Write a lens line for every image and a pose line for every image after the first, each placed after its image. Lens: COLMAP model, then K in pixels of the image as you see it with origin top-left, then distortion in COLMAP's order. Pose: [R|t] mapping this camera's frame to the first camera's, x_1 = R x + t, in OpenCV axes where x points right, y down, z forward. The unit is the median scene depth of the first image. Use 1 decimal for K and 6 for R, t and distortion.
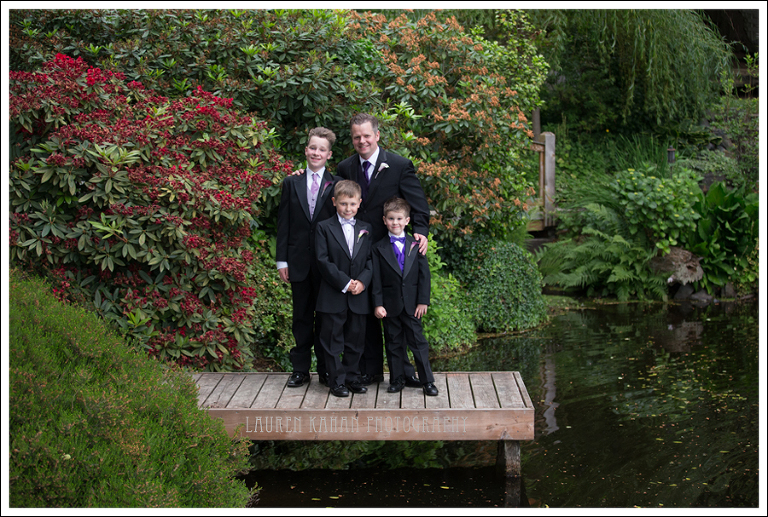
lens RADIAL K [[1484.4, 0, 384.0], [0, 1484.4, 258.5], [0, 0, 1]] dist [-0.320913, 0.089215]
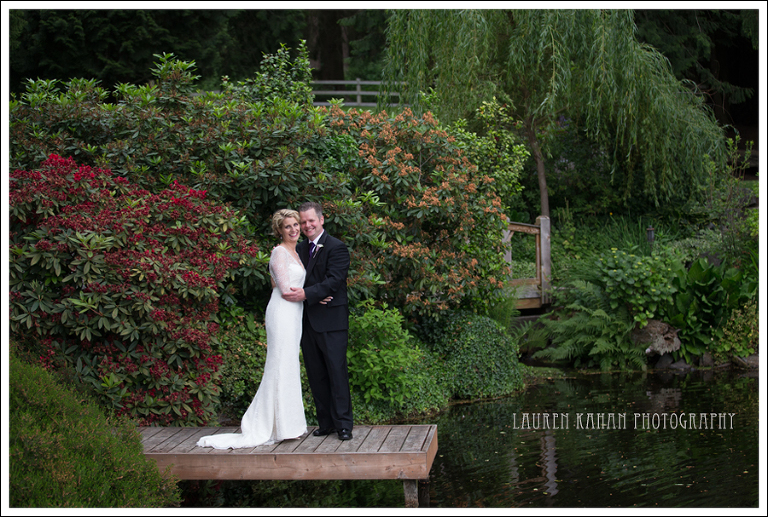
lens RADIAL K [[1484.4, 0, 384.0], [0, 1484.4, 258.5], [0, 0, 1]] dist [-0.320913, 0.089215]
pose [[0.997703, -0.017329, -0.065492, 0.099262], [0.013331, 0.998049, -0.060993, 0.013942], [0.066422, 0.059980, 0.995987, -0.113406]]
